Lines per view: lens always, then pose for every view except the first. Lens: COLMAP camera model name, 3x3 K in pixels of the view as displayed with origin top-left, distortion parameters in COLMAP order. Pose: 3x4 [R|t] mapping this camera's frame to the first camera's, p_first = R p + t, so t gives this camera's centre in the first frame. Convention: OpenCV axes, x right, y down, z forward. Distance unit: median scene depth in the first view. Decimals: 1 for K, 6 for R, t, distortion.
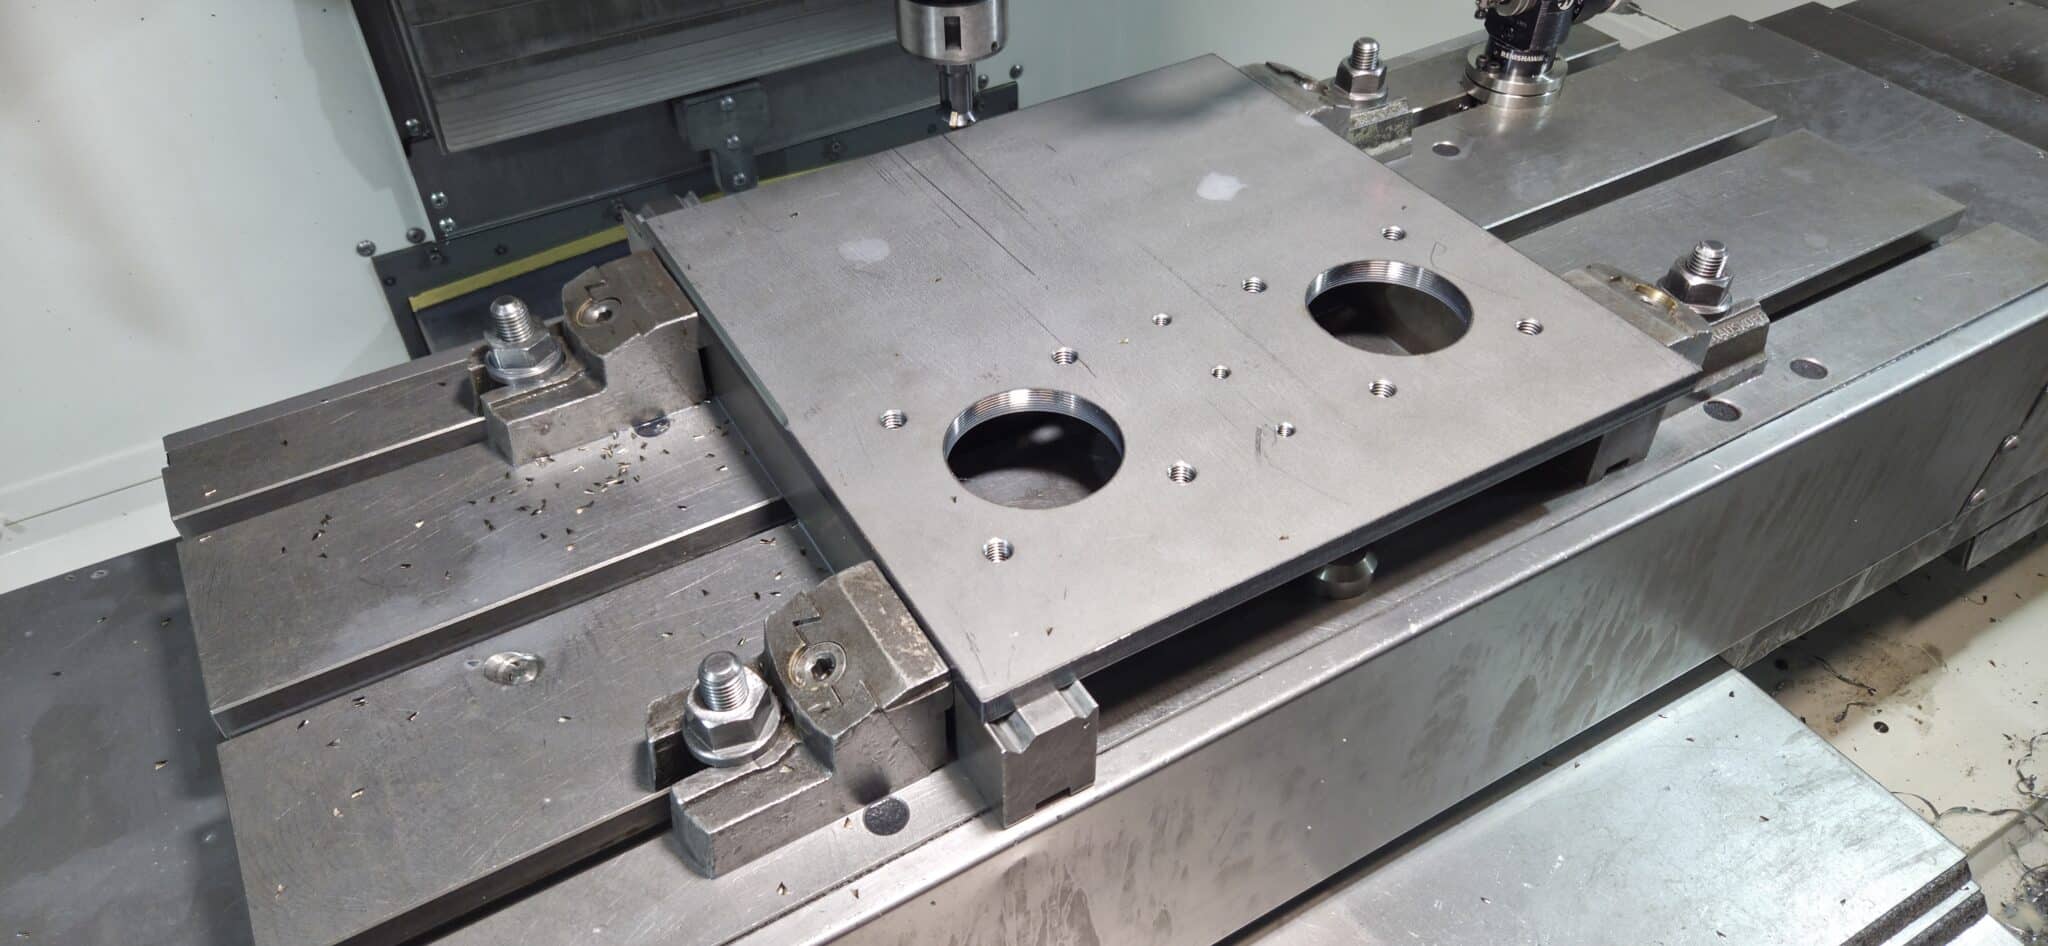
lens RADIAL K [[1386.3, 0, 1024.0], [0, 1386.3, 473.0], [0, 0, 1]] dist [0.024624, -0.001009]
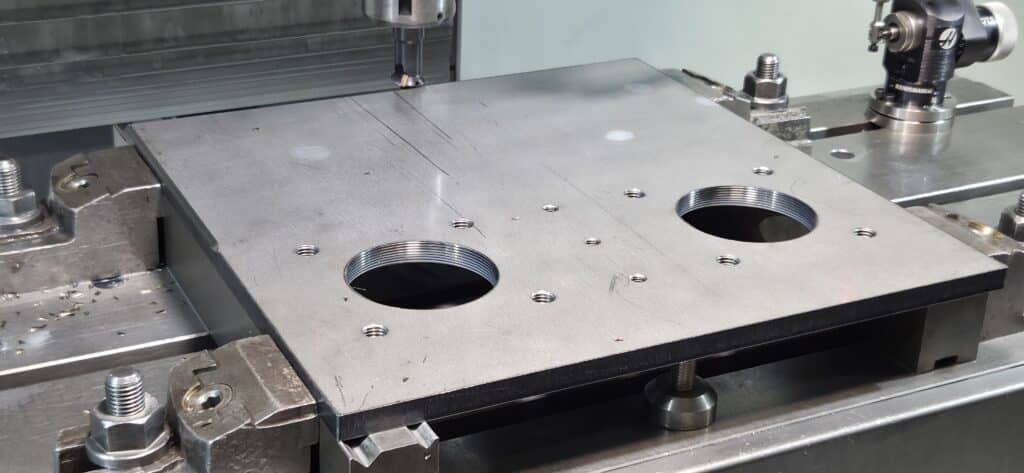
lens RADIAL K [[1509.9, 0, 512.0], [0, 1509.9, 236.5], [0, 0, 1]] dist [0.036005, -0.072774]
pose [[0.996867, 0.064125, -0.046303, 0.122451], [-0.075443, 0.946706, -0.313139, 0.300662], [0.023756, 0.315651, 0.948578, -0.193943]]
